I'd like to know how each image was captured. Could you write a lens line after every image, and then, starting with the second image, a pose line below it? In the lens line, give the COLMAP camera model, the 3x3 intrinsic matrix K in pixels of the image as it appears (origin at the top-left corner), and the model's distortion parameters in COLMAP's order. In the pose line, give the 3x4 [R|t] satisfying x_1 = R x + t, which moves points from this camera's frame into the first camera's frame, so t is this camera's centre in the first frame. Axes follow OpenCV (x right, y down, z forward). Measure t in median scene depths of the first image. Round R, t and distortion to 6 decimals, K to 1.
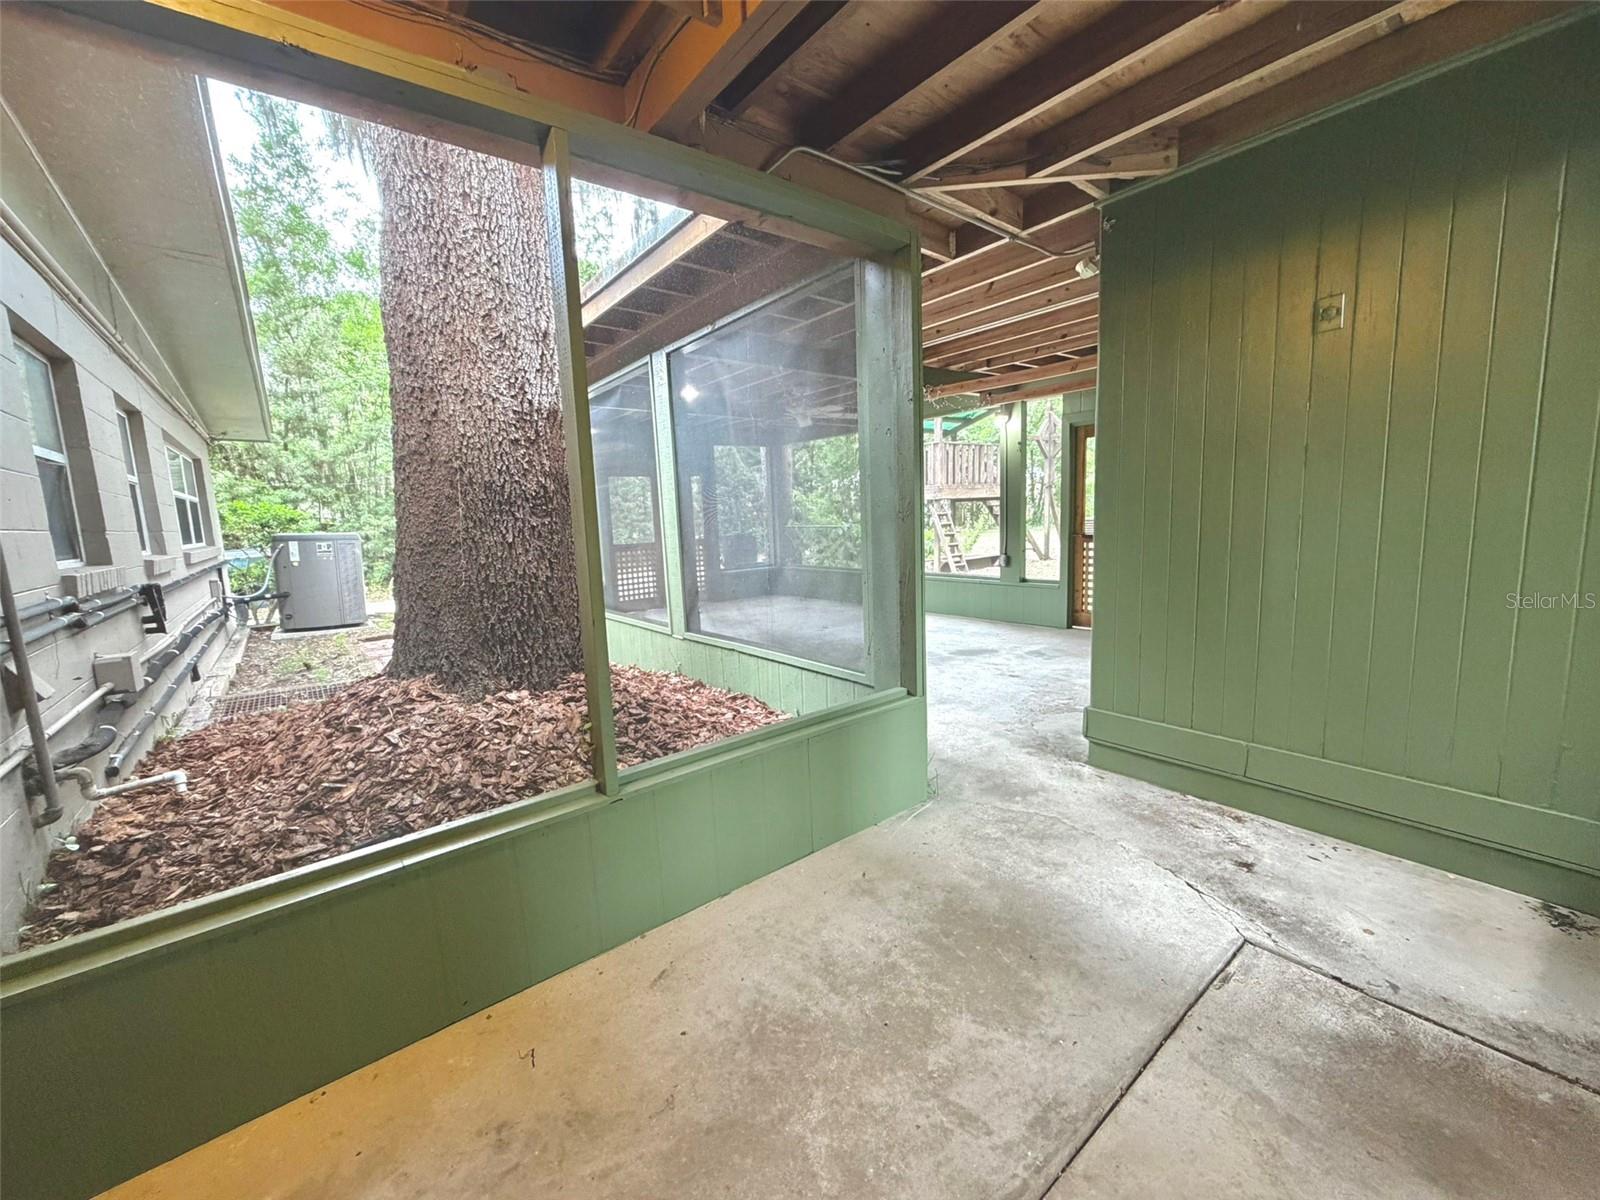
lens RADIAL K [[640.4, 0, 798.6], [0, 640.4, 601.4], [0, 0, 1]] dist [-0.000347, -0.000069]
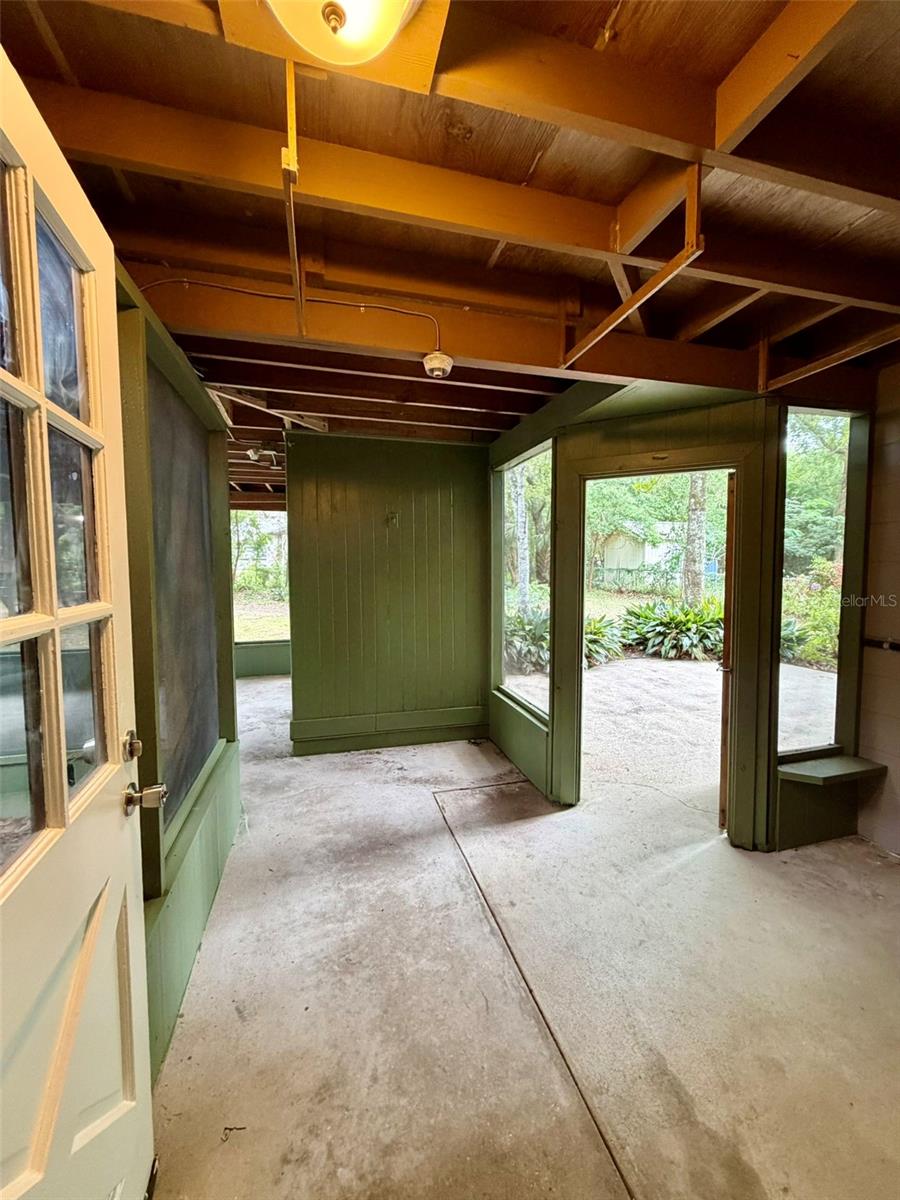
lens RADIAL K [[480.3, 0, 452.7], [0, 480.3, 596.4], [0, 0, 1]] dist [-0.000347, -0.000069]
pose [[0.381257, -0.019095, 0.924272, -0.673333], [0.111843, 0.993396, -0.025611, -0.097625], [-0.917679, 0.113137, 0.380874, 0.146854]]
